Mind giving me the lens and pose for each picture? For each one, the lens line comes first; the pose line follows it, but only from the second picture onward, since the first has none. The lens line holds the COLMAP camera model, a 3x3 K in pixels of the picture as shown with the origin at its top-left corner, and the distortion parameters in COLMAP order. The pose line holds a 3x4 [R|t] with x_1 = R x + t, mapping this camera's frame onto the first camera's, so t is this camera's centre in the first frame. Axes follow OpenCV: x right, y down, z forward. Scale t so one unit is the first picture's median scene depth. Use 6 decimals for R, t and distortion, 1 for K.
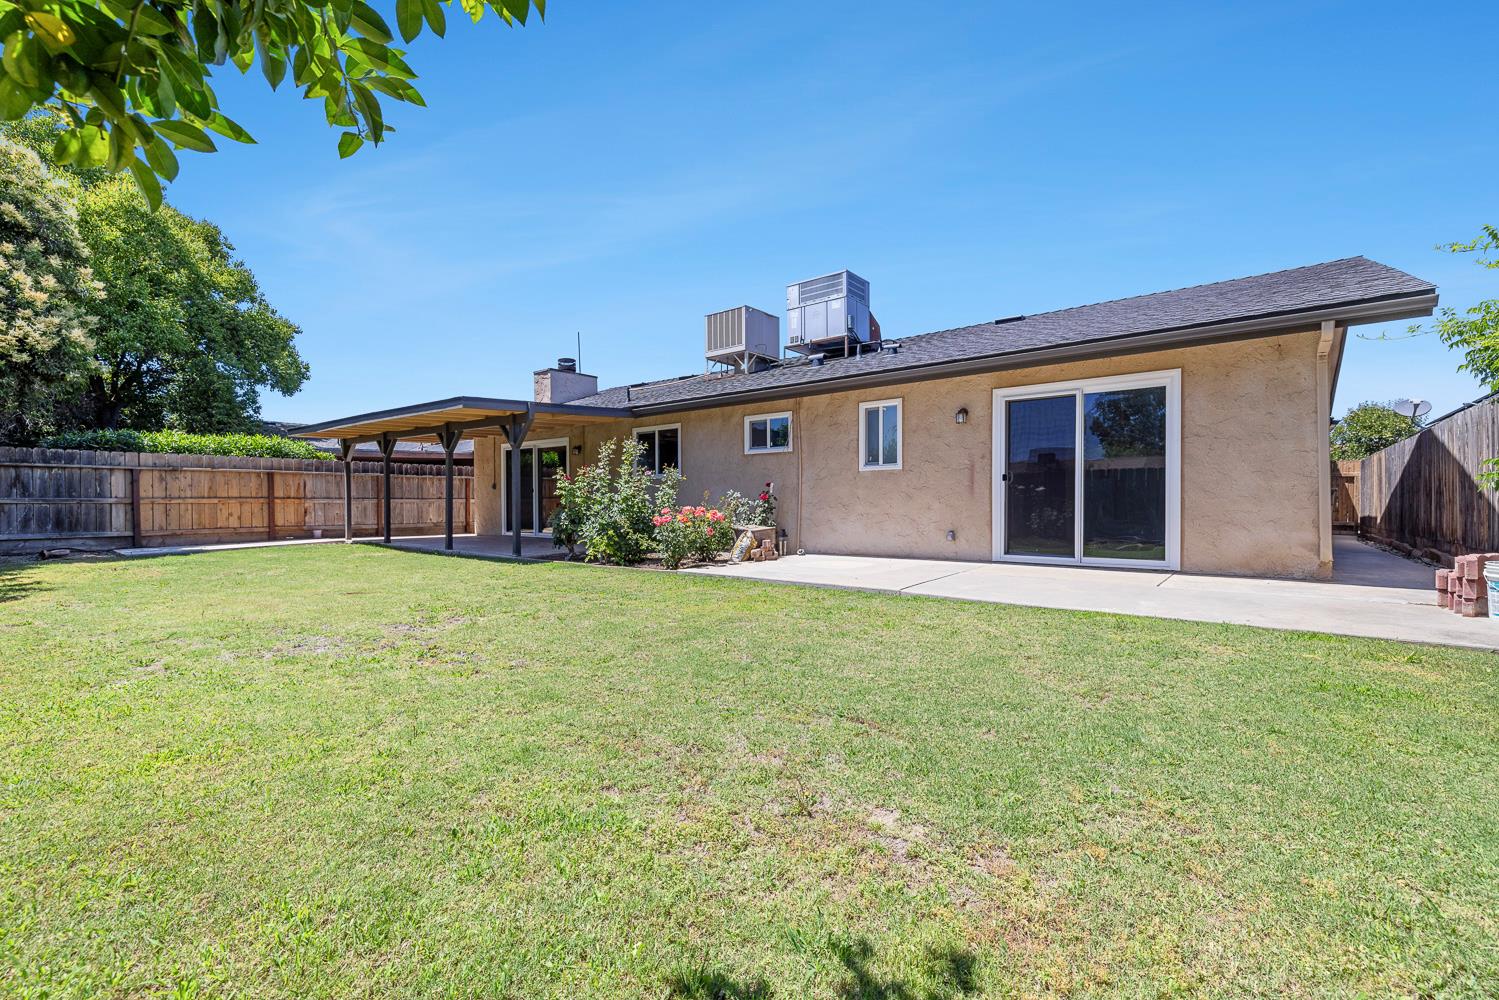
lens RADIAL K [[627.7, 0, 750.2], [0, 627.7, 496.5], [0, 0, 1]] dist [0.002460, 0.000338]
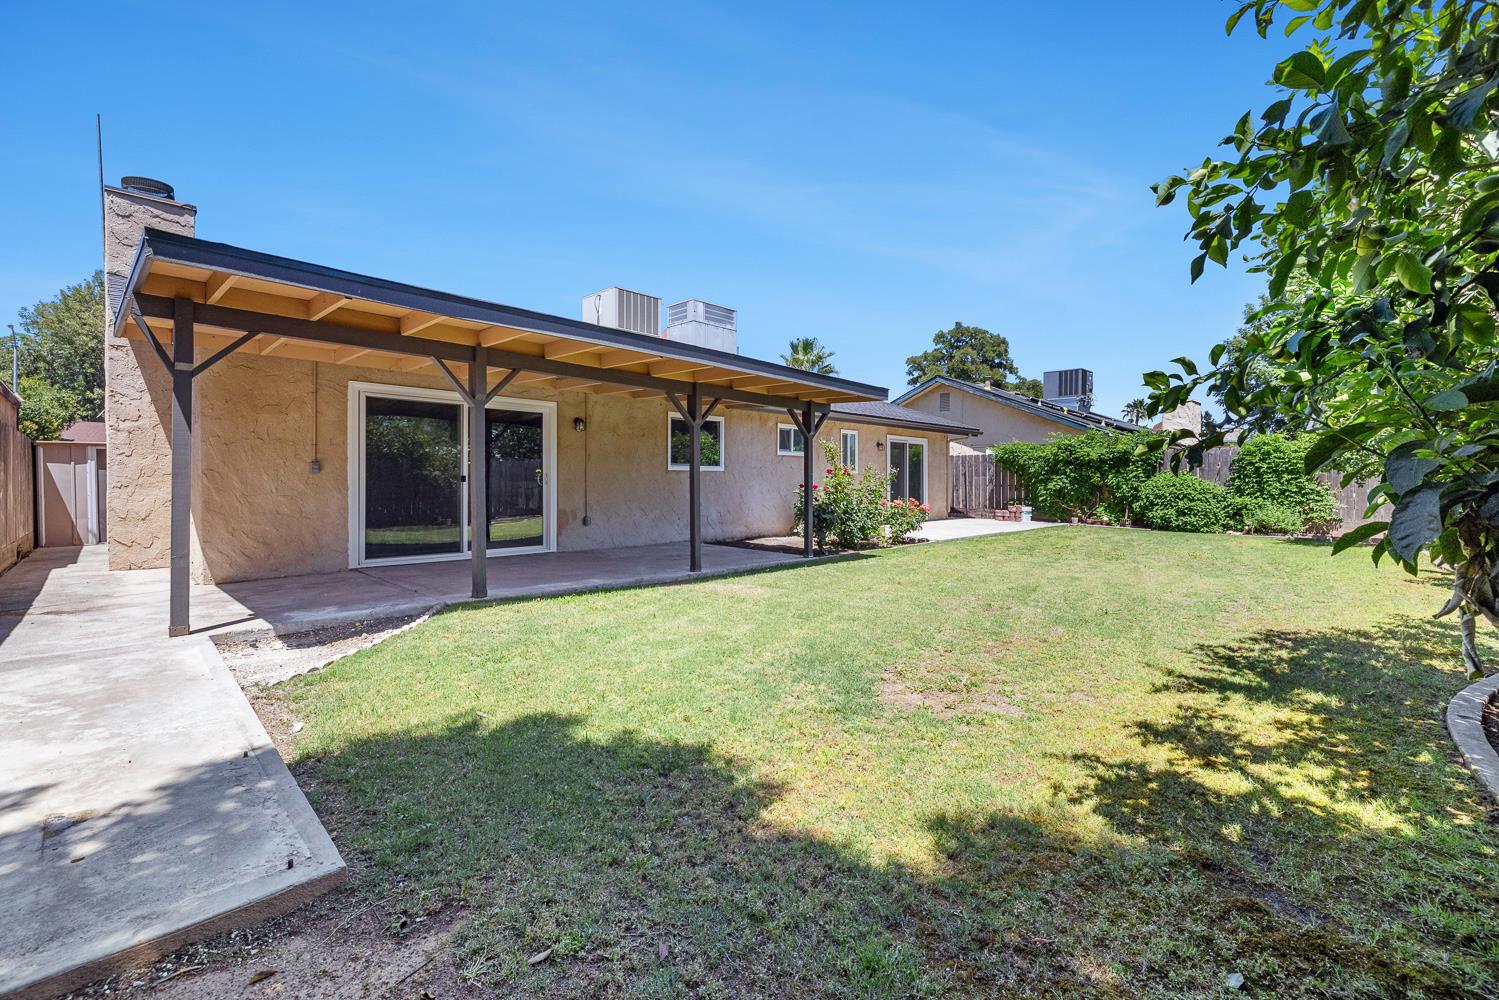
lens RADIAL K [[641.6, 0, 752.7], [0, 641.6, 485.3], [0, 0, 1]] dist [0.003290, 0.000369]
pose [[0.097145, 0.016070, 0.995140, -1.189732], [0.000349, 0.999869, -0.016180, 0.007548], [-0.995270, 0.001919, 0.097127, 0.936920]]
